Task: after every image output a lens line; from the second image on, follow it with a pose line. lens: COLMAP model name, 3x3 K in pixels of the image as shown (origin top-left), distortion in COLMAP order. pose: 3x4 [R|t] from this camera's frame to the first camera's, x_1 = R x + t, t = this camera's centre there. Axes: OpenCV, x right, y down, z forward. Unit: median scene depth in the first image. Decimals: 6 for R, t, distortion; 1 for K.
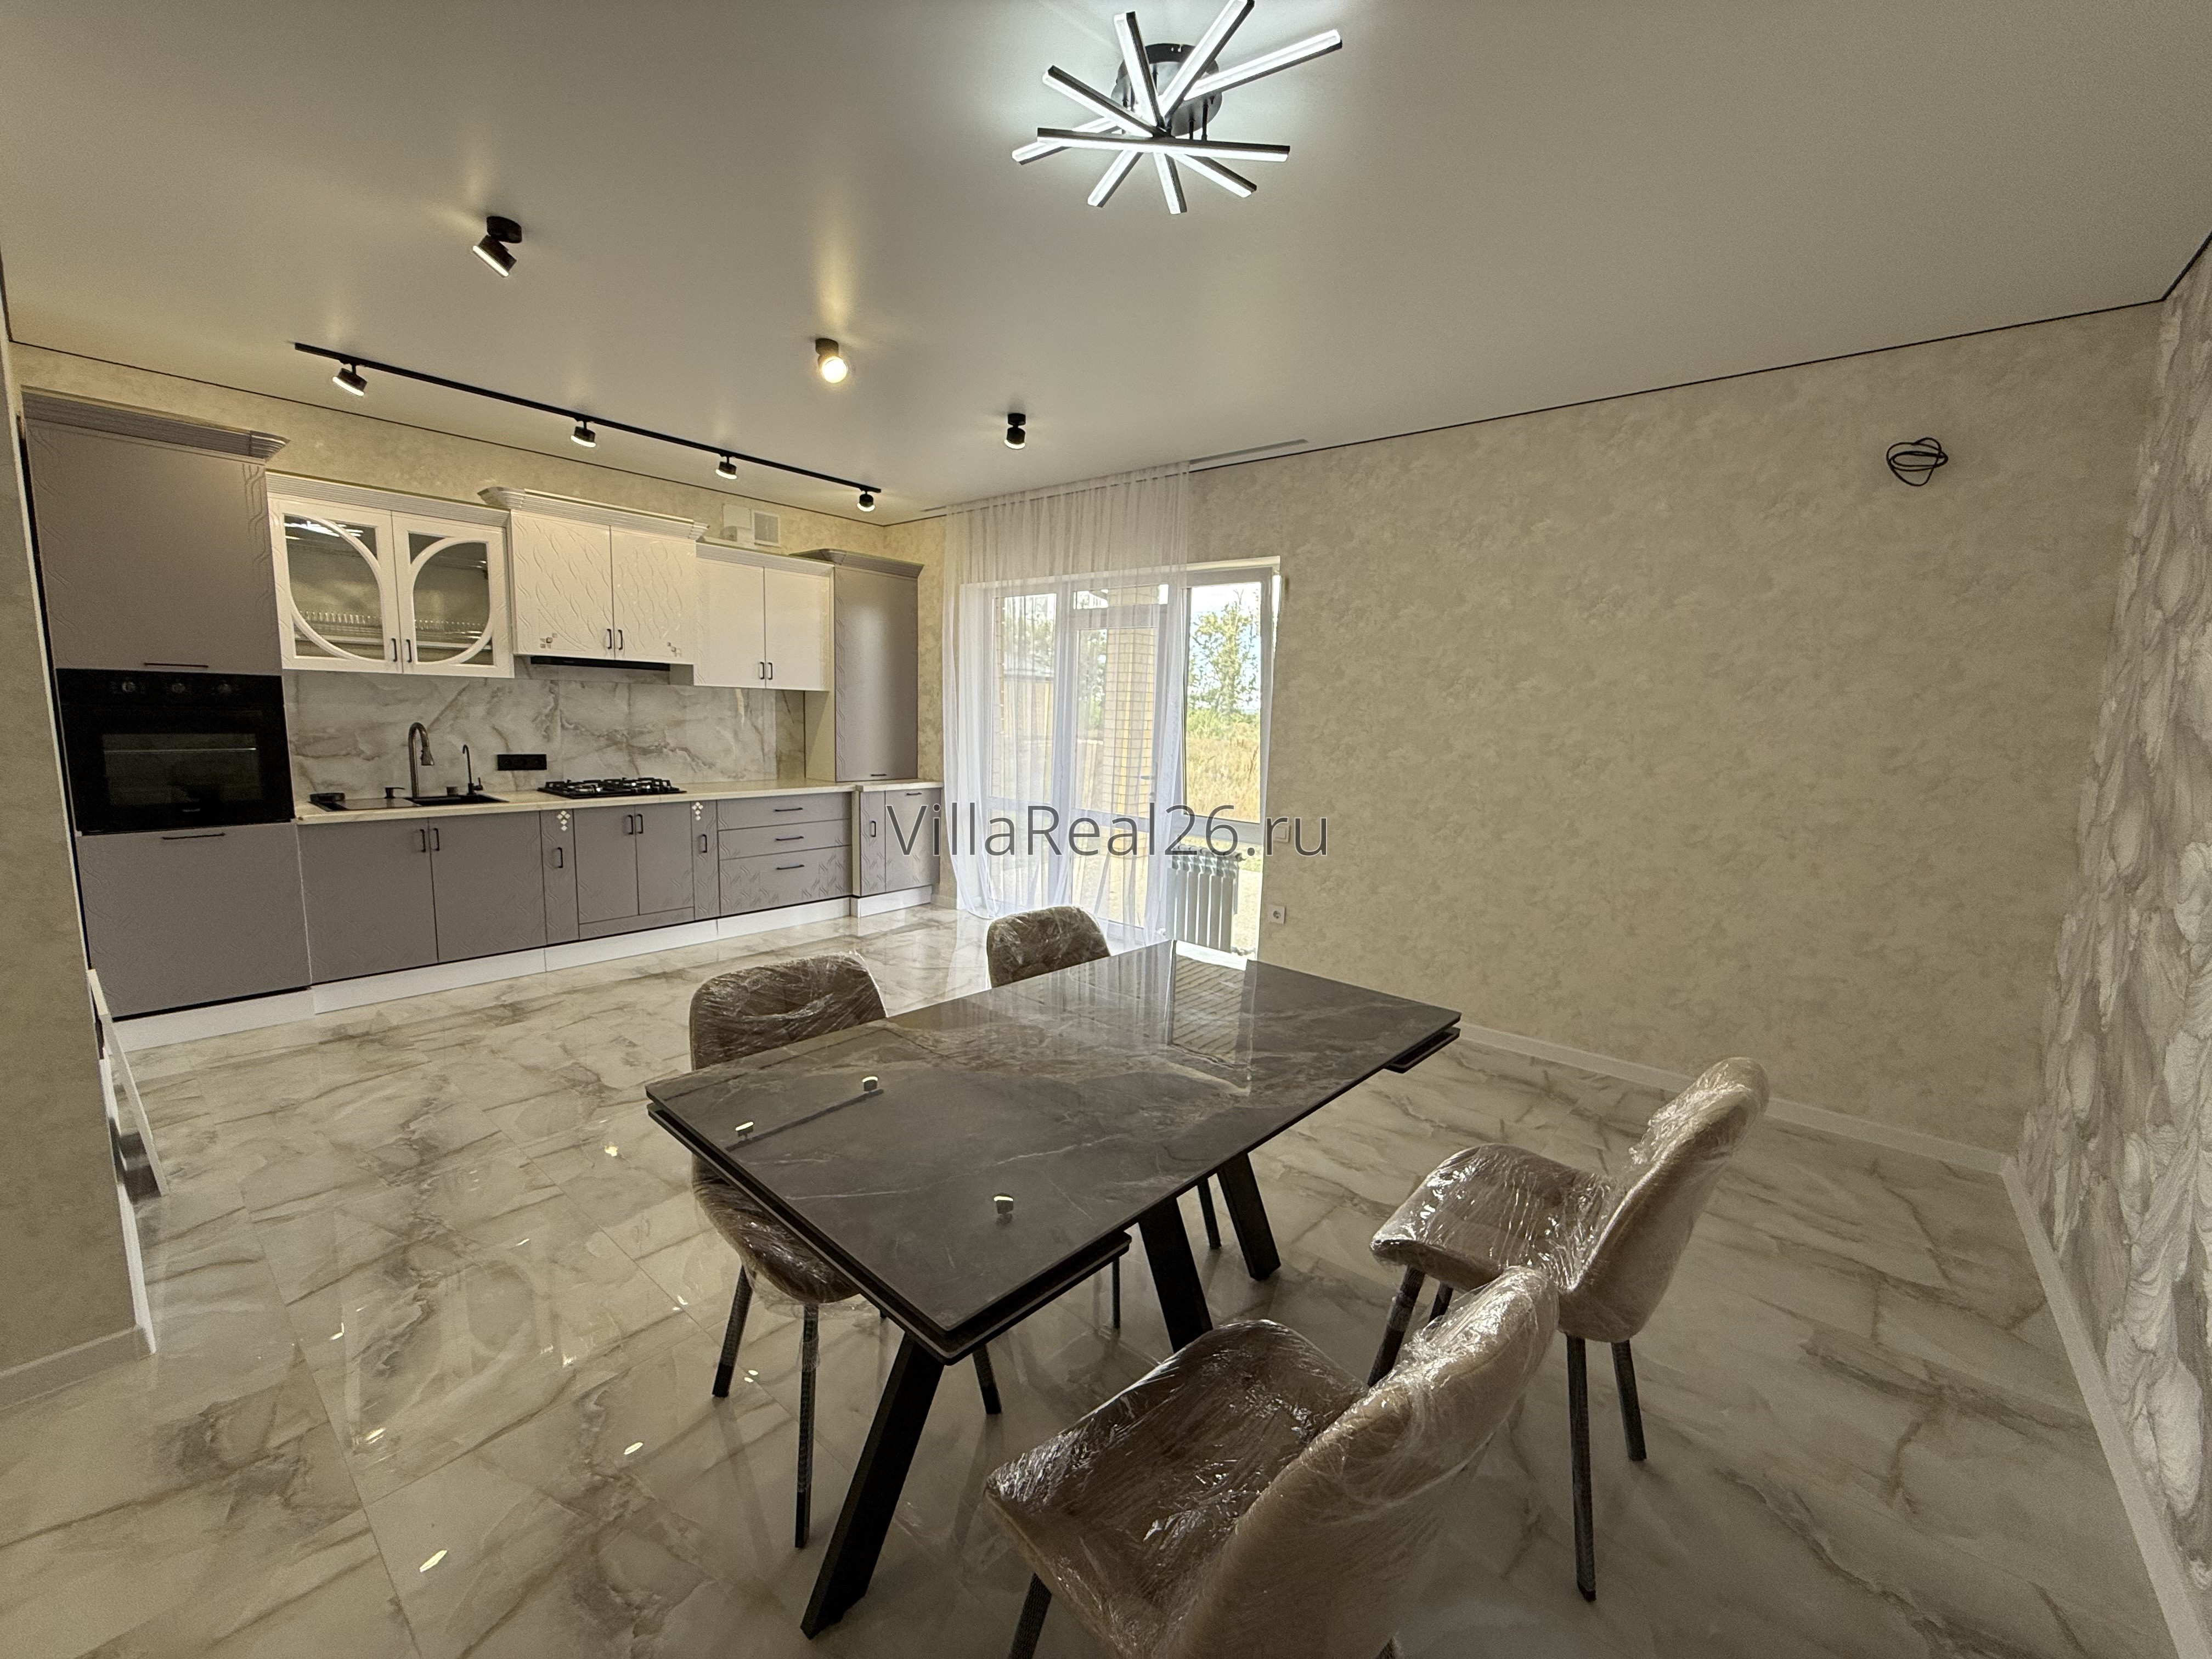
lens RADIAL K [[880.1, 0, 1098.3], [0, 880.1, 828.7], [0, 0, 1]] dist [-0.001532, 0.000104]
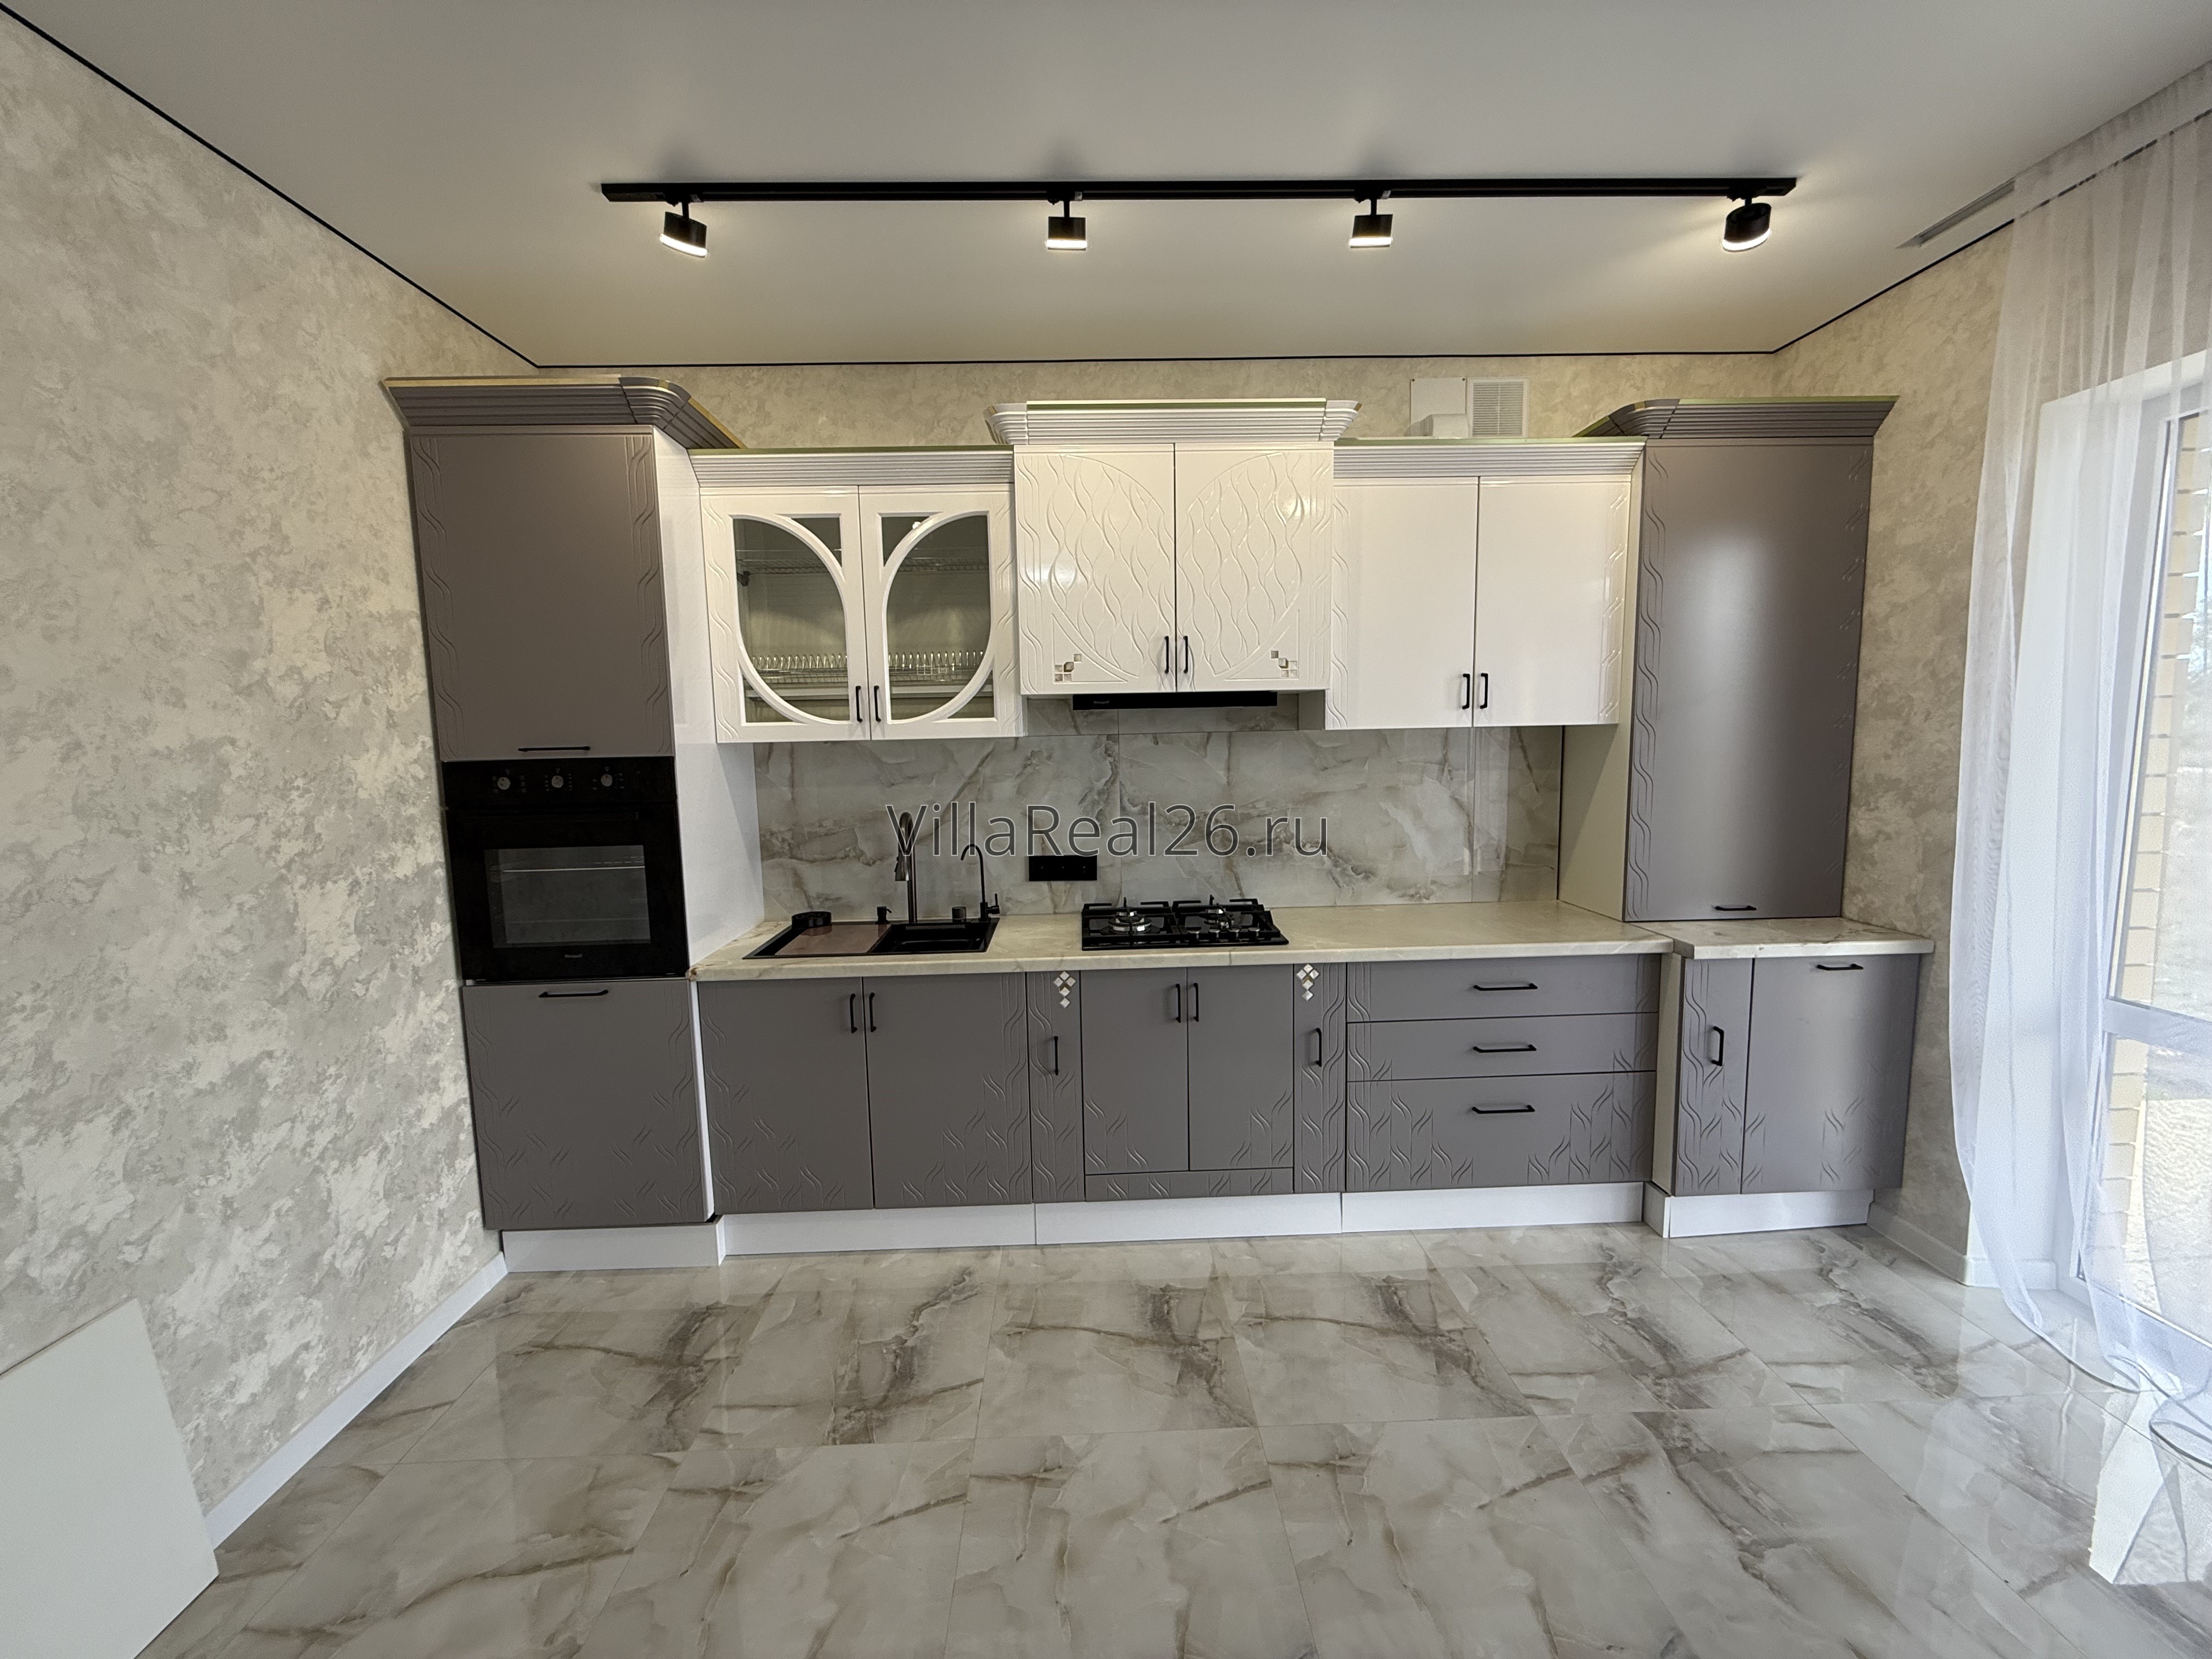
lens RADIAL K [[880.1, 0, 1102.5], [0, 880.1, 828.5], [0, 0, 1]] dist [-0.001532, 0.000104]
pose [[0.665738, 0.034567, -0.745385, -0.203221], [-0.058656, 0.998260, -0.006095, -0.120121], [0.743877, 0.047779, 0.666607, 0.714720]]
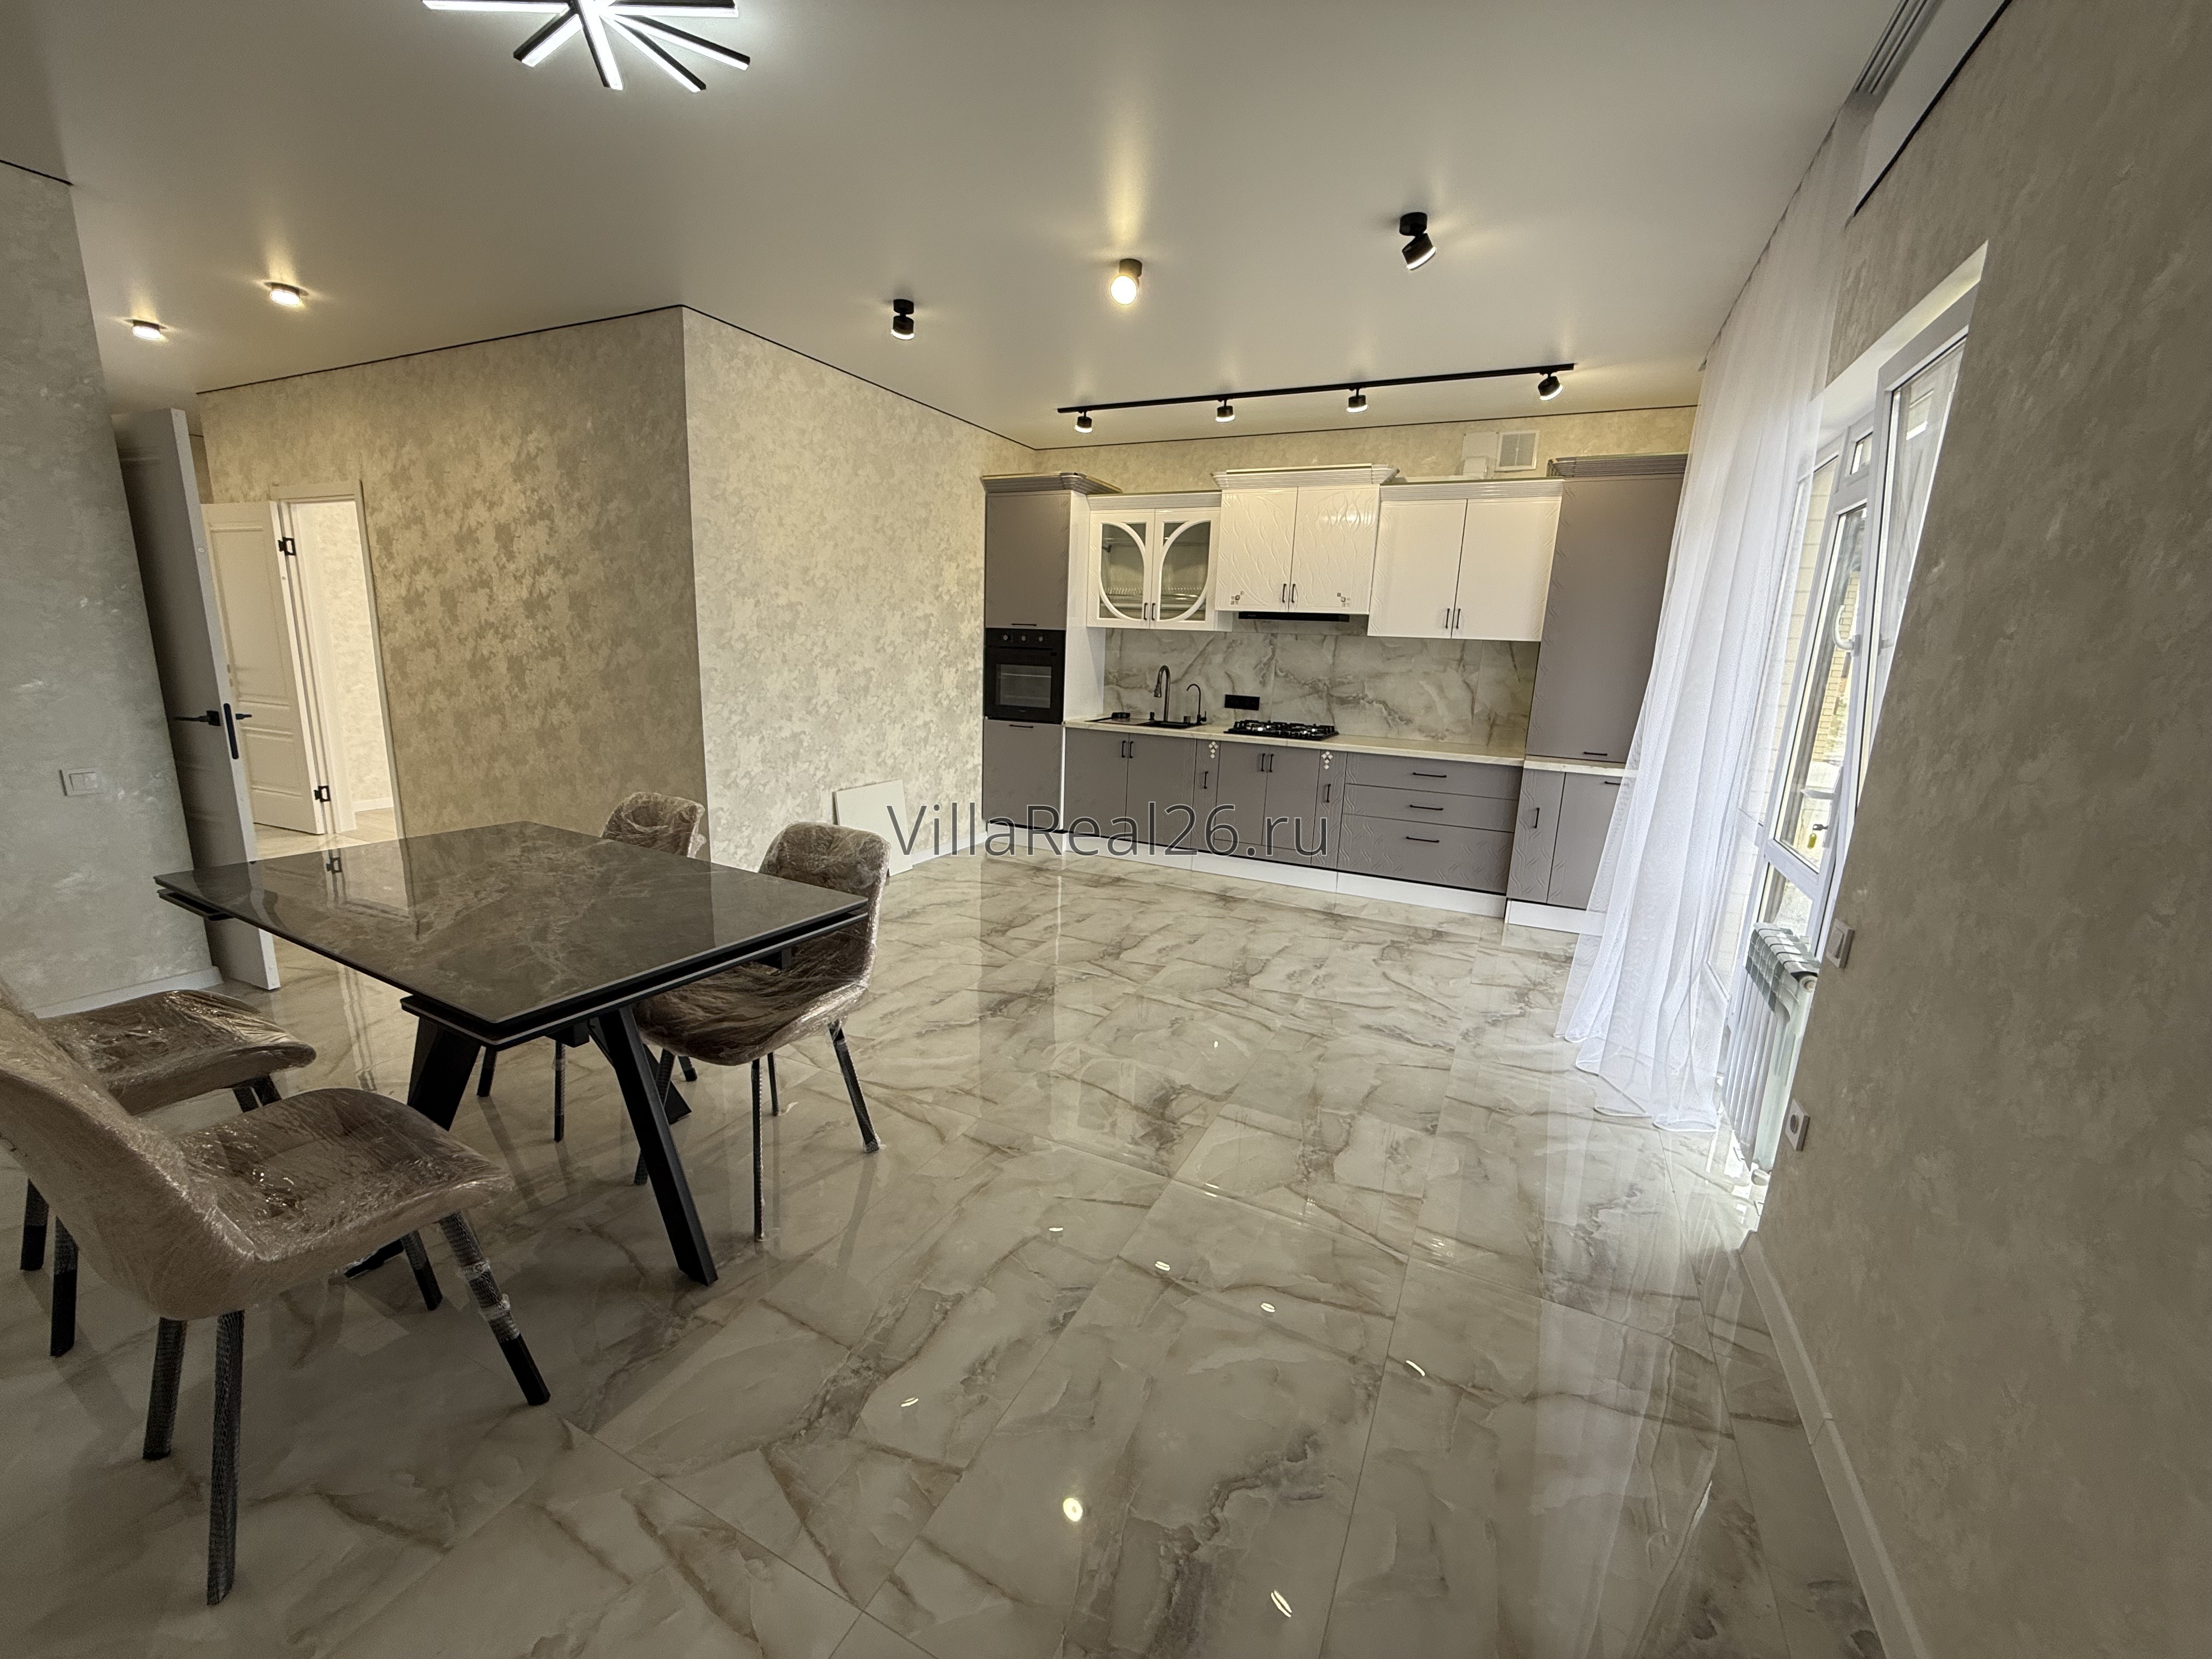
lens RADIAL K [[880.1, 0, 1100.8], [0, 880.1, 827.8], [0, 0, 1]] dist [-0.001532, 0.000104]
pose [[0.242467, 0.179432, -0.953422, 0.567426], [-0.161947, 0.976445, 0.142579, -0.057048], [0.956547, 0.119833, 0.265814, 0.610002]]
